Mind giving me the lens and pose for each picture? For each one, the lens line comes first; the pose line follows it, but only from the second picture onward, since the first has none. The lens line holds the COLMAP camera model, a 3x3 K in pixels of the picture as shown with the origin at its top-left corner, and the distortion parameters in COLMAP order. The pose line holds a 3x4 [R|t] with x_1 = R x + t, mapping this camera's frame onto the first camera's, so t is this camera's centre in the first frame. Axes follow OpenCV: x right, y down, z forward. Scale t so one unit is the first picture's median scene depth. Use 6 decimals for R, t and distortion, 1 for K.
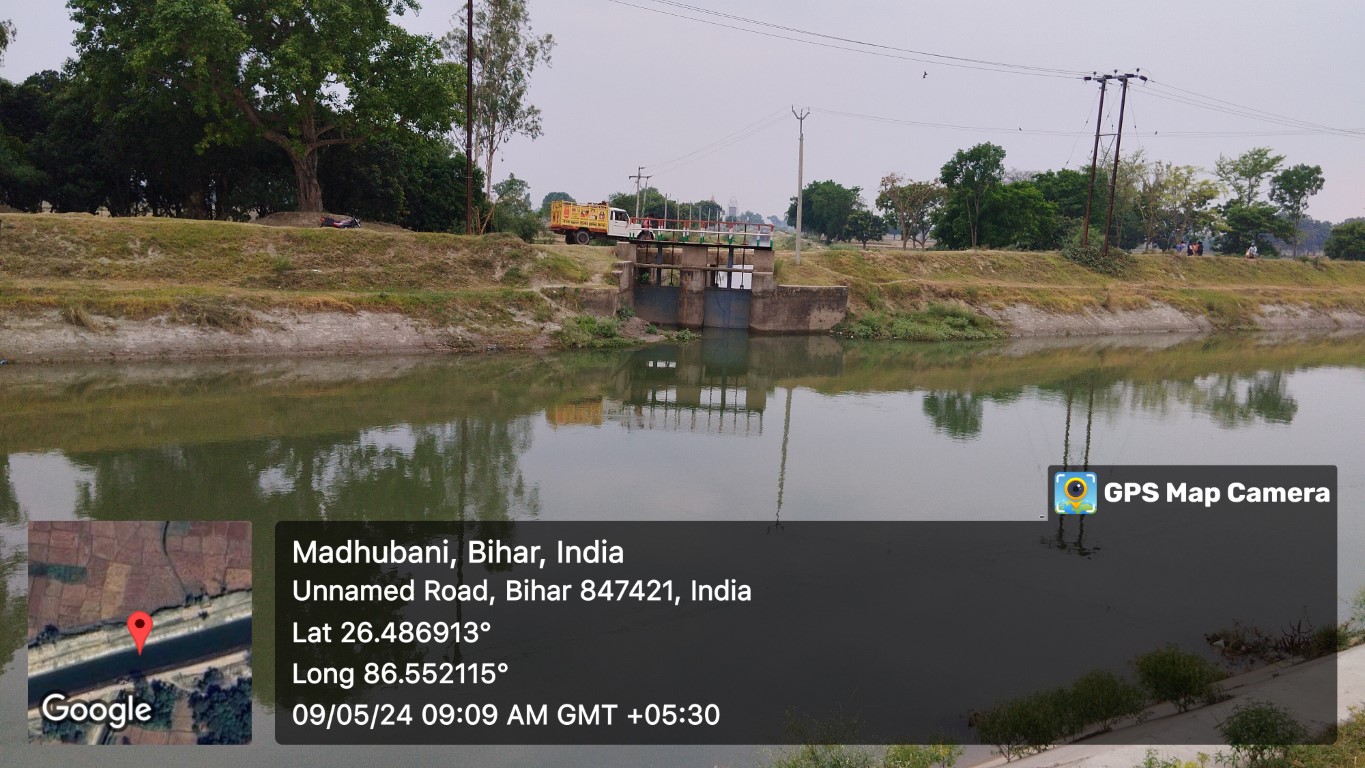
lens RADIAL K [[1137.9, 0, 689.5], [0, 1137.9, 383.0], [0, 0, 1]] dist [0.087240, -0.177917]
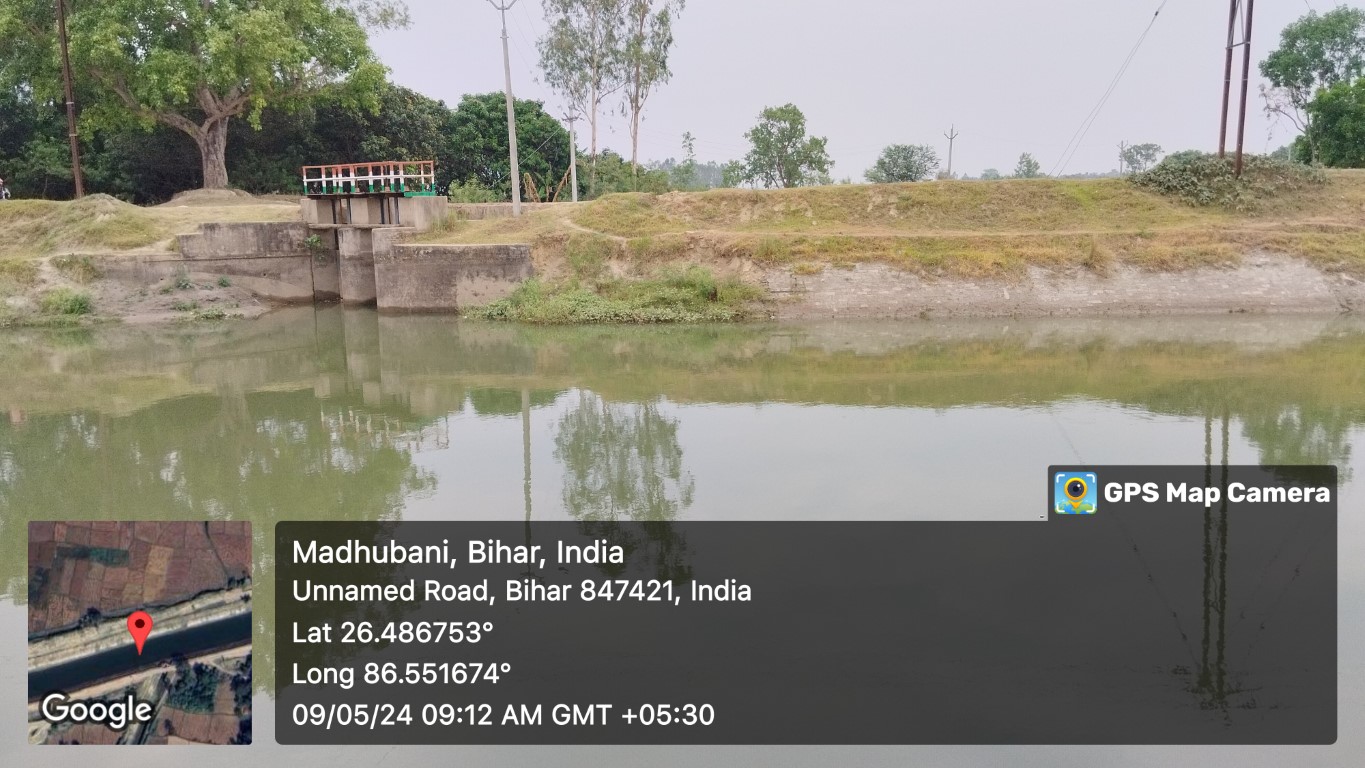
lens RADIAL K [[1137.9, 0, 689.5], [0, 1137.9, 383.0], [0, 0, 1]] dist [0.087240, -0.177917]
pose [[0.772655, 0.039952, -0.633567, 0.602498], [-0.033253, 0.999195, 0.022455, -0.018136], [0.633954, 0.003718, 0.773362, 0.488429]]
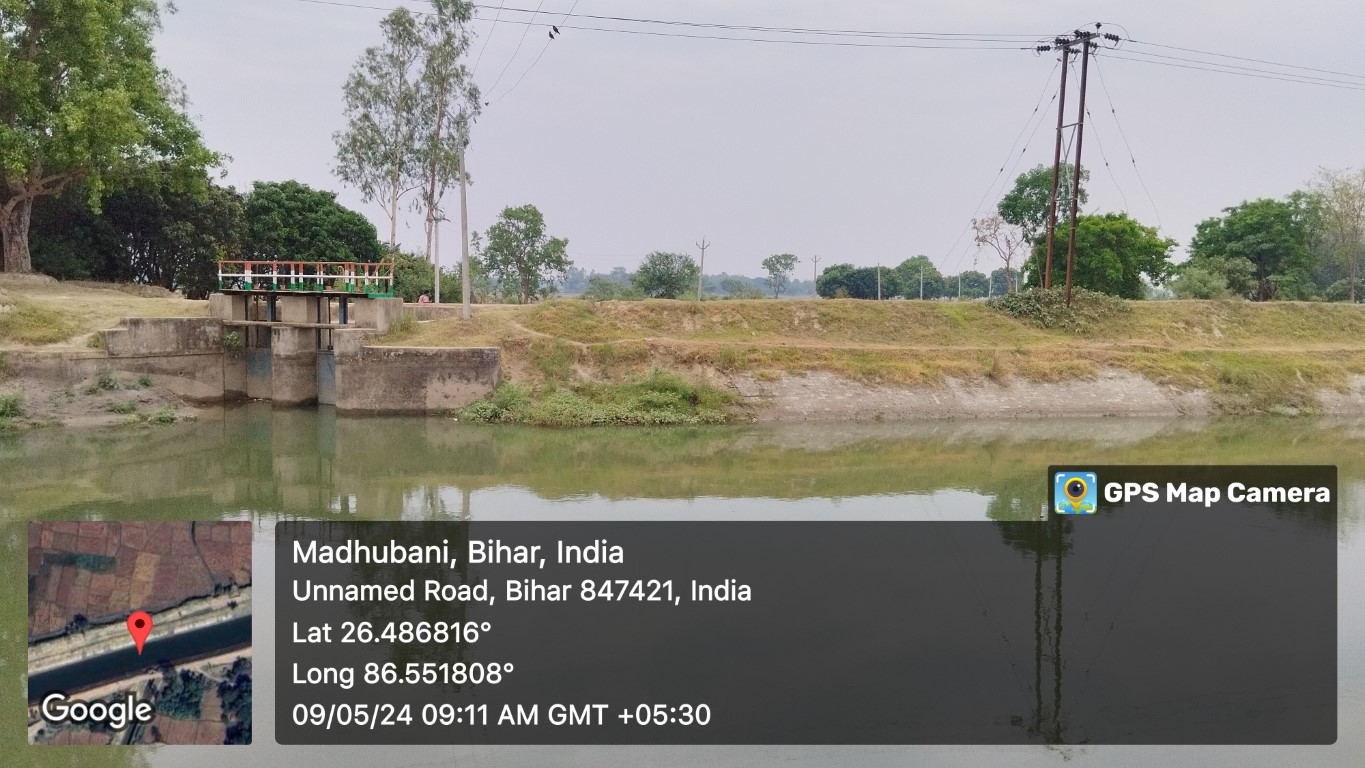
lens RADIAL K [[1137.9, 0, 689.5], [0, 1137.9, 383.0], [0, 0, 1]] dist [0.087240, -0.177917]
pose [[0.938200, -0.001538, -0.346091, 0.456016], [-0.022136, 0.997676, -0.064442, -0.018323], [0.345386, 0.068121, 0.935985, 0.349298]]
